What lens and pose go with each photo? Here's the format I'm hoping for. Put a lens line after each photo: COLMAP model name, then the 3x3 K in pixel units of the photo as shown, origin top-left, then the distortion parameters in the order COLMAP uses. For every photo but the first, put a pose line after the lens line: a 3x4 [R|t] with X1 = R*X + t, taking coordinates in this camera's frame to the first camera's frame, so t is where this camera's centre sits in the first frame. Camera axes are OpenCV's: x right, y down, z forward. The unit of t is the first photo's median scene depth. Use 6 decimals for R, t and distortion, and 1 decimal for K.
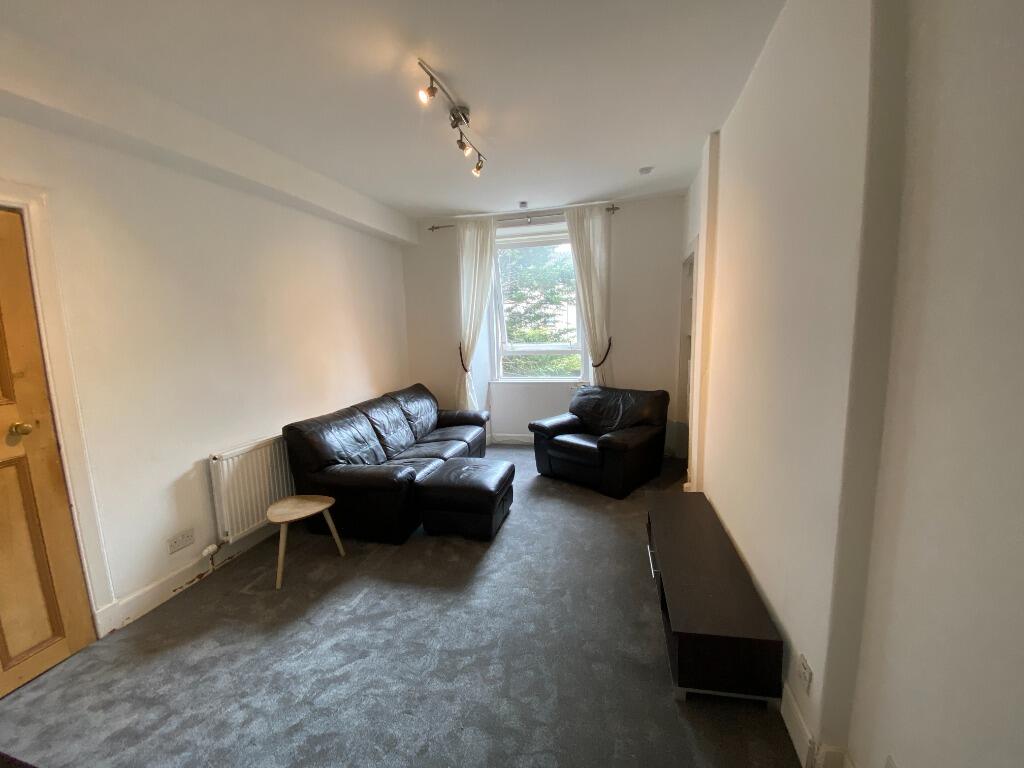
lens RADIAL K [[412.7, 0, 512.7], [0, 412.7, 376.0], [0, 0, 1]] dist [-0.017252, -0.005925]
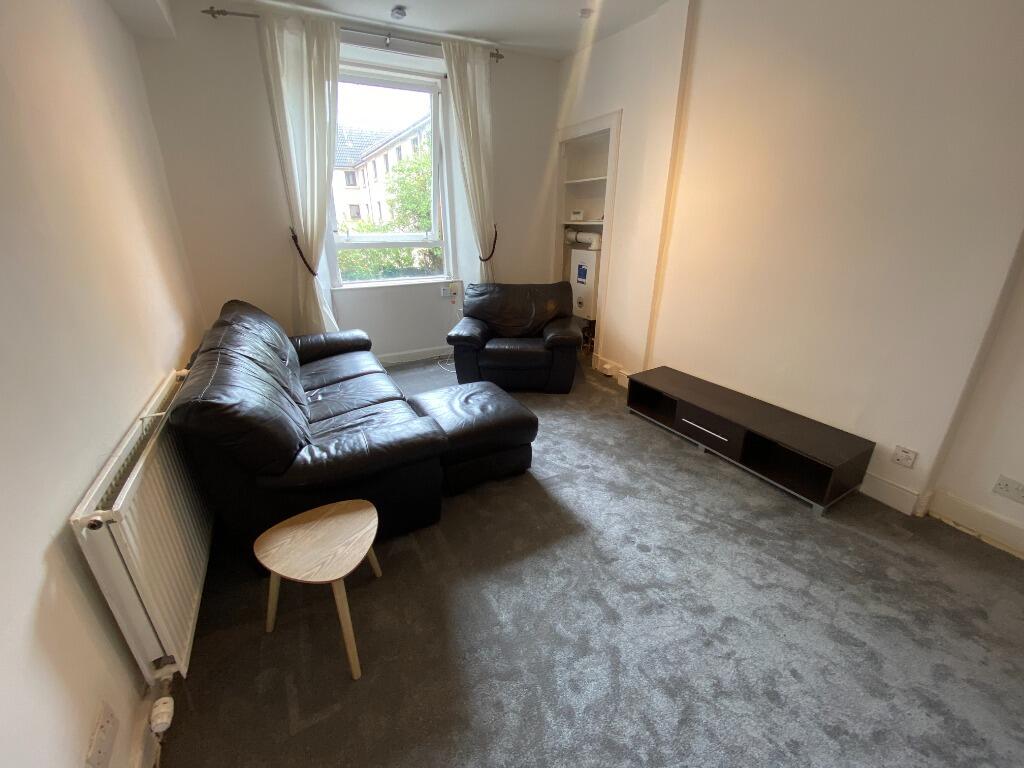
lens RADIAL K [[412.7, 0, 513.6], [0, 412.7, 388.3], [0, 0, 1]] dist [-0.017252, -0.005925]
pose [[0.742428, -0.224481, 0.631196, -0.375134], [0.056313, 0.959766, 0.275098, 0.000558], [-0.667555, -0.168696, 0.725198, 0.286470]]
